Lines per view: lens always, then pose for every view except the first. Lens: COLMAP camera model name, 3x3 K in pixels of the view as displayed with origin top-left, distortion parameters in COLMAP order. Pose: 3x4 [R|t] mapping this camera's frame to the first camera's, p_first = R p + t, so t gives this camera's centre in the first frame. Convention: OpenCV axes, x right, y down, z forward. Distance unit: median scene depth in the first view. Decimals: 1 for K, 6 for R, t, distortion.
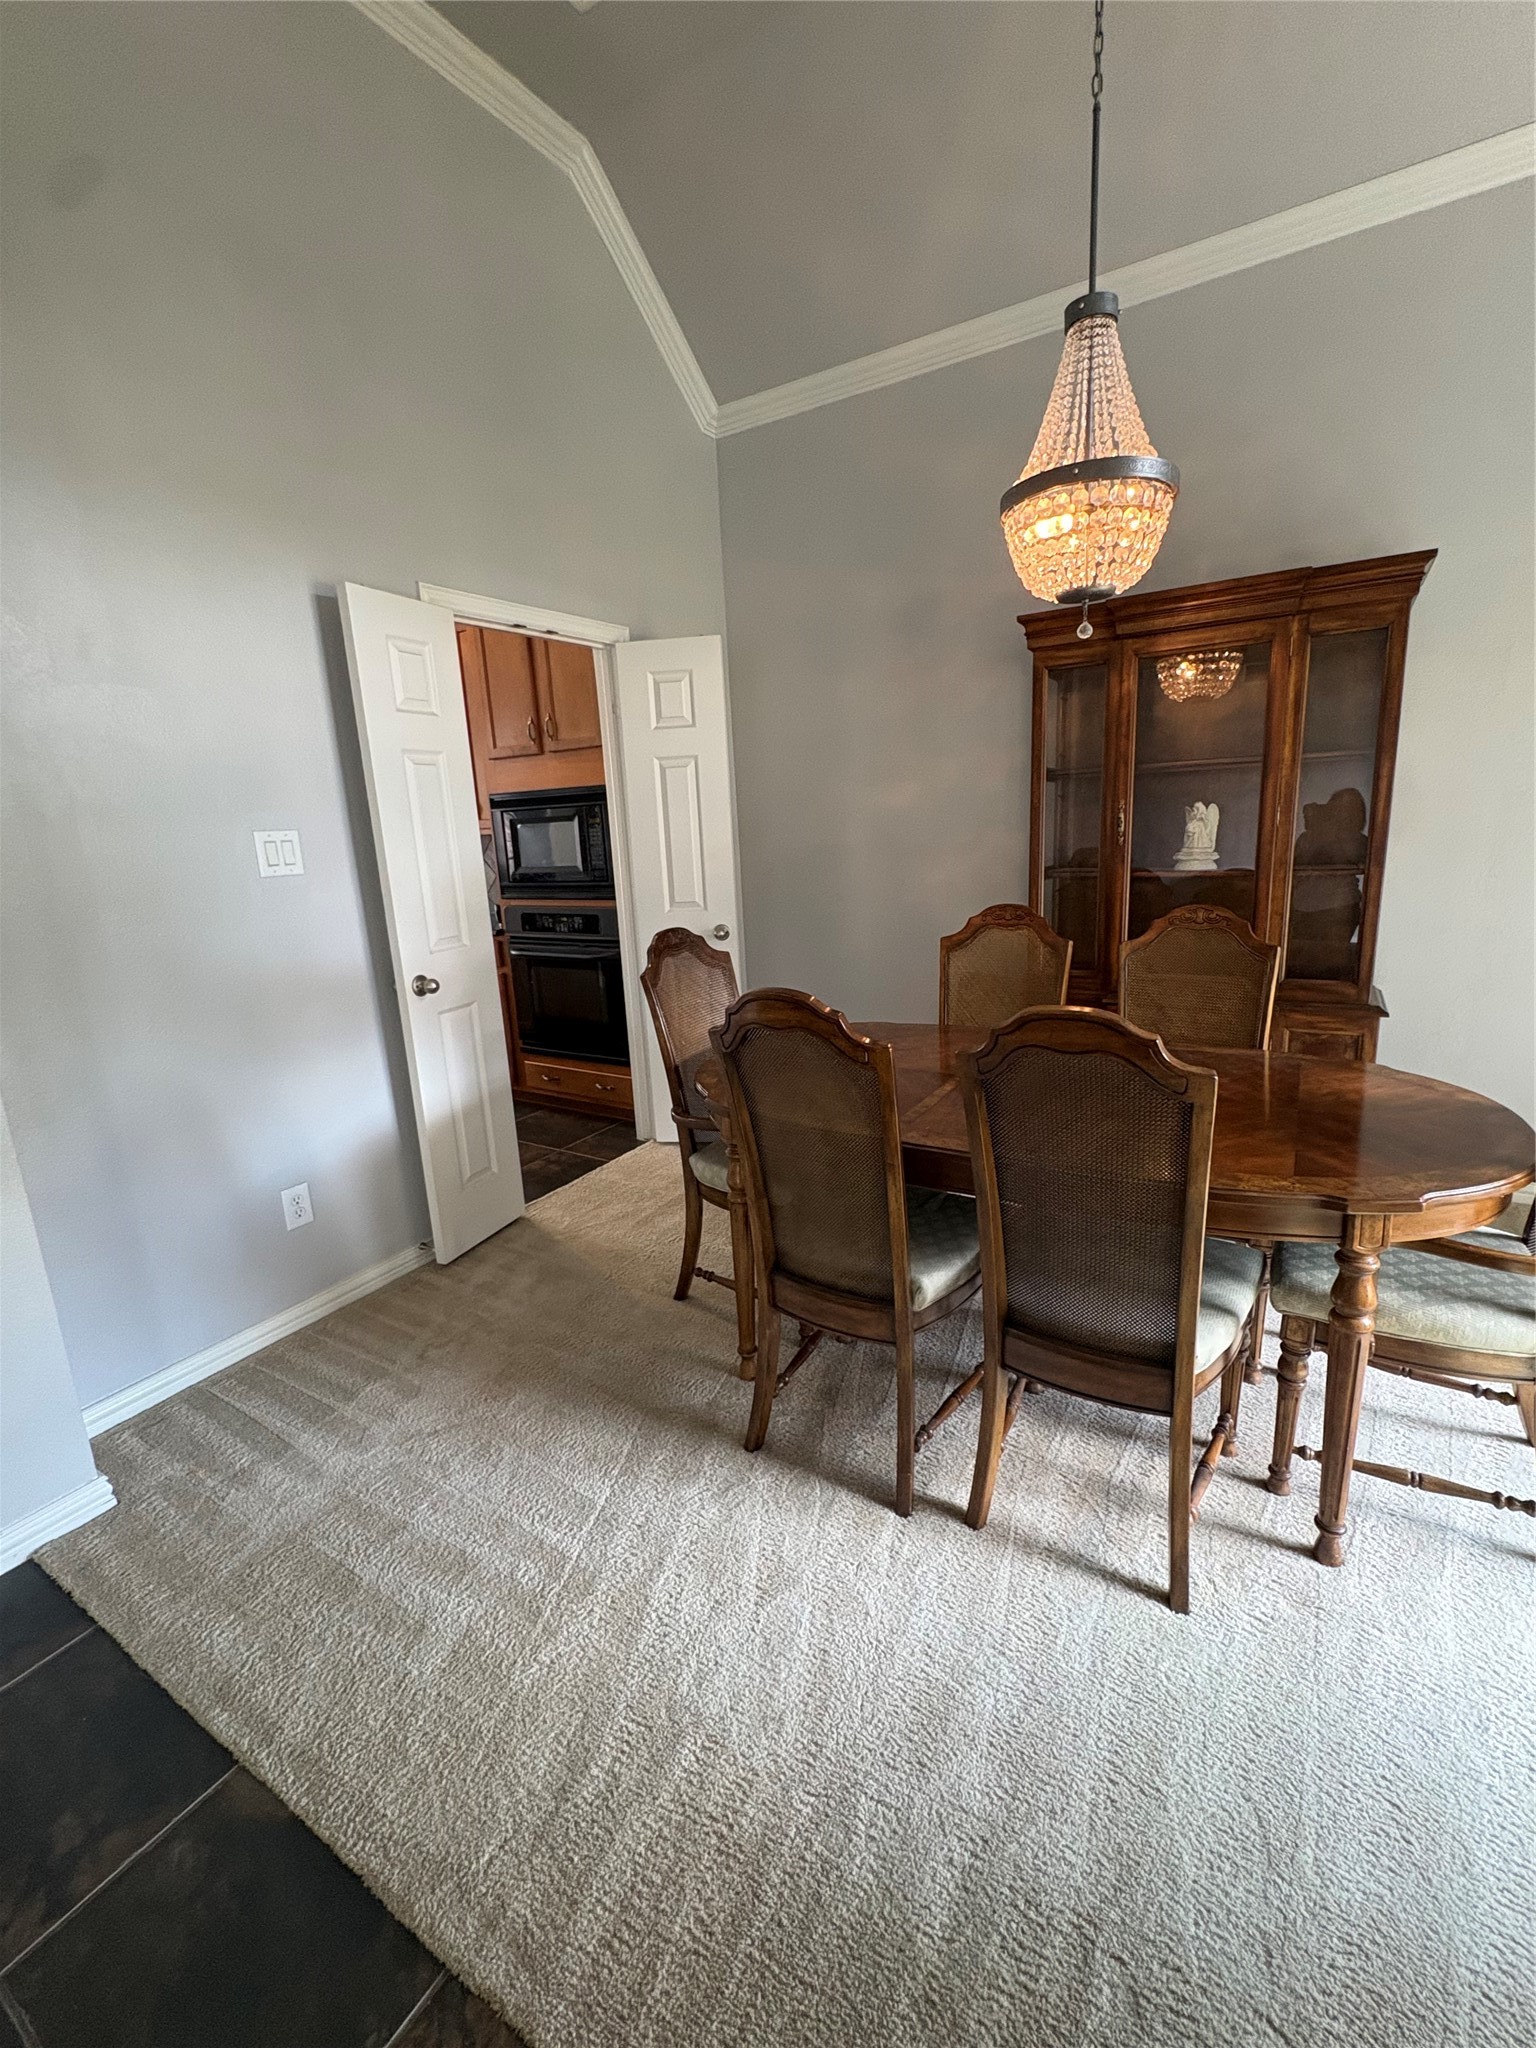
lens RADIAL K [[885.9, 0, 768.0], [0, 885.9, 1024.0], [0, 0, 1]] dist [0.000528, -0.000517]
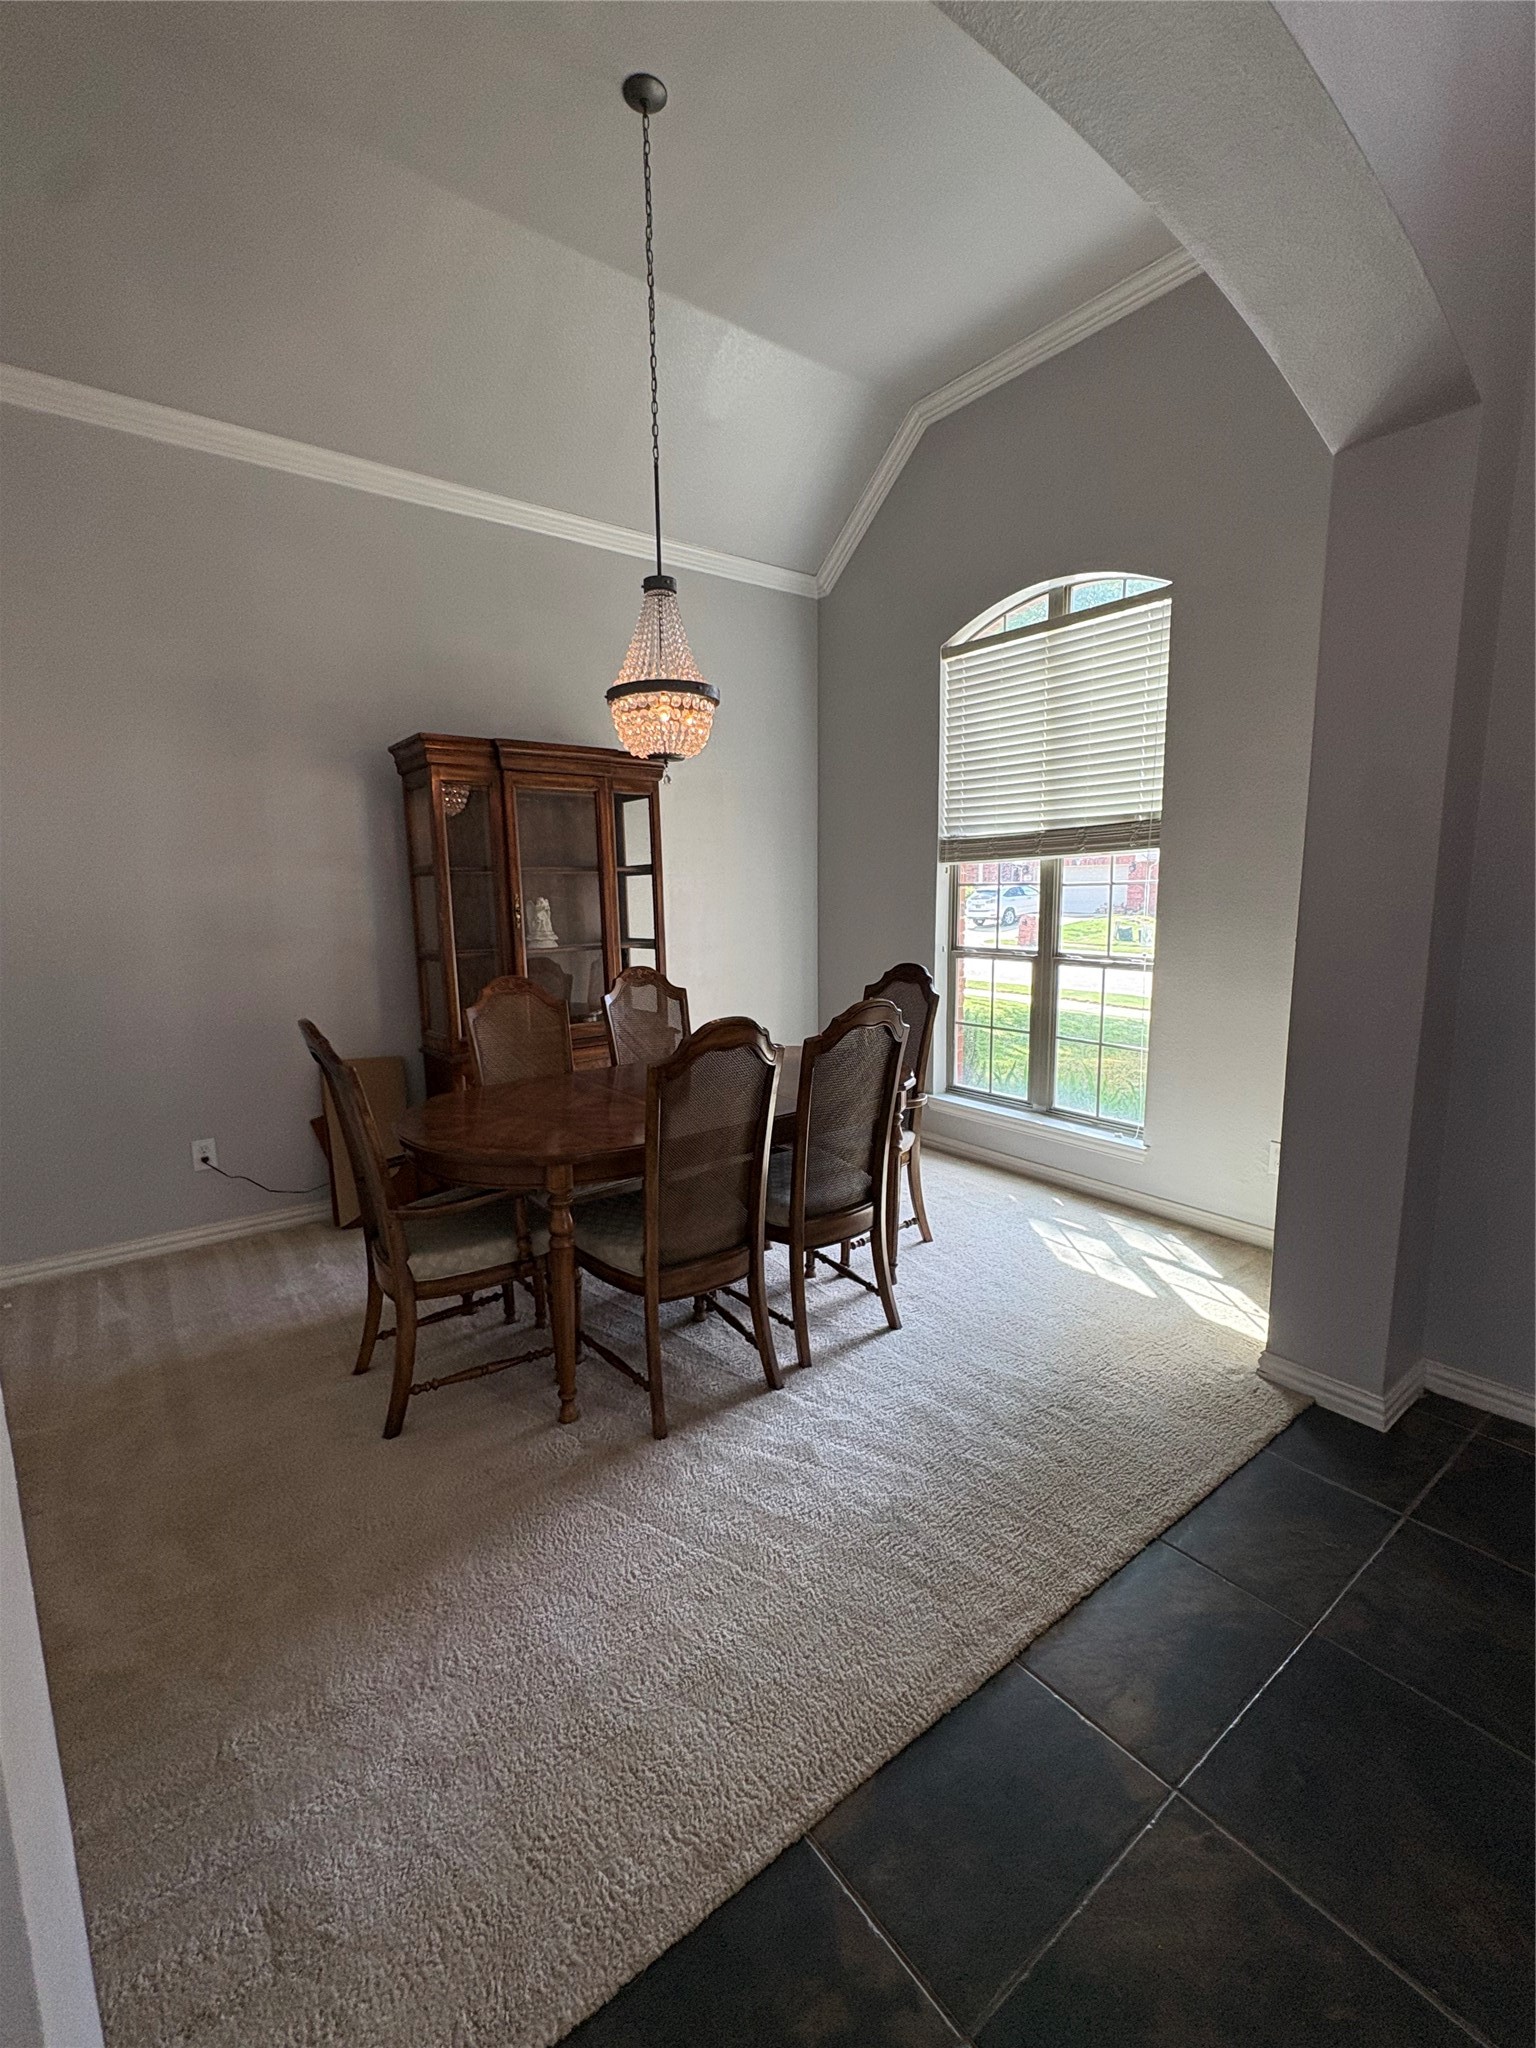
lens RADIAL K [[885.9, 0, 768.0], [0, 885.9, 1024.0], [0, 0, 1]] dist [0.000528, -0.000517]
pose [[0.349758, -0.098091, 0.931691, -1.049793], [0.206697, 0.978076, 0.025380, -0.044424], [-0.913754, 0.183700, 0.362365, 0.387931]]
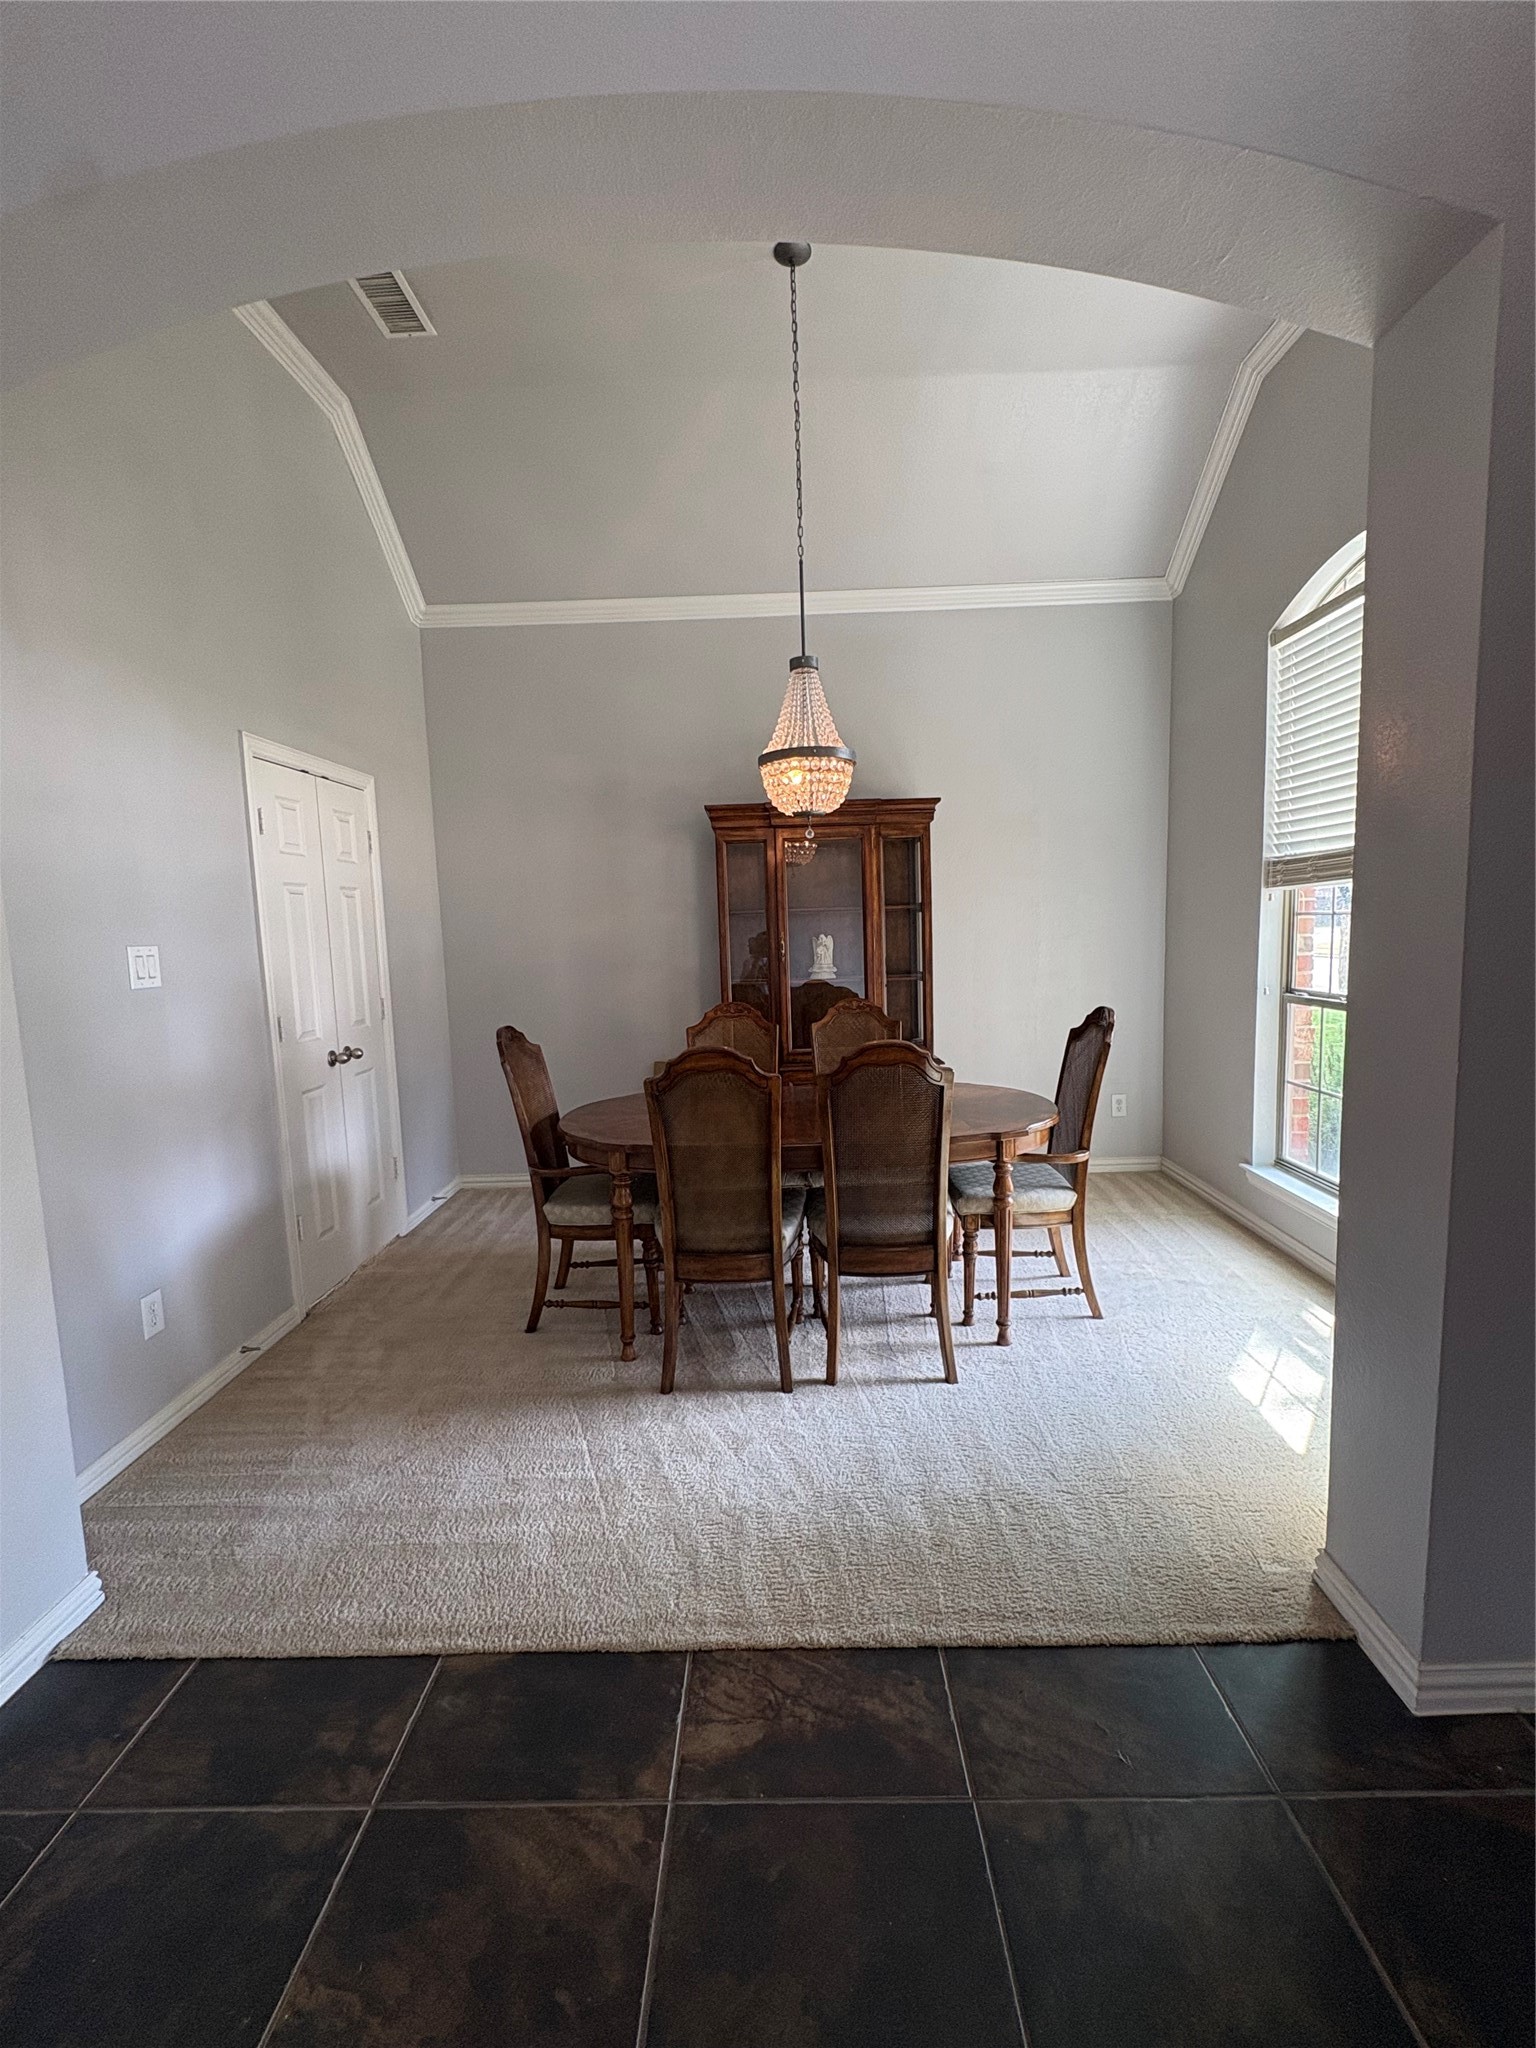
lens RADIAL K [[885.9, 0, 768.0], [0, 885.9, 1024.0], [0, 0, 1]] dist [0.000528, -0.000517]
pose [[0.855482, -0.035231, 0.516632, -0.607979], [0.106681, 0.988272, -0.109257, 0.089794], [-0.506724, 0.148582, 0.849208, -0.343536]]
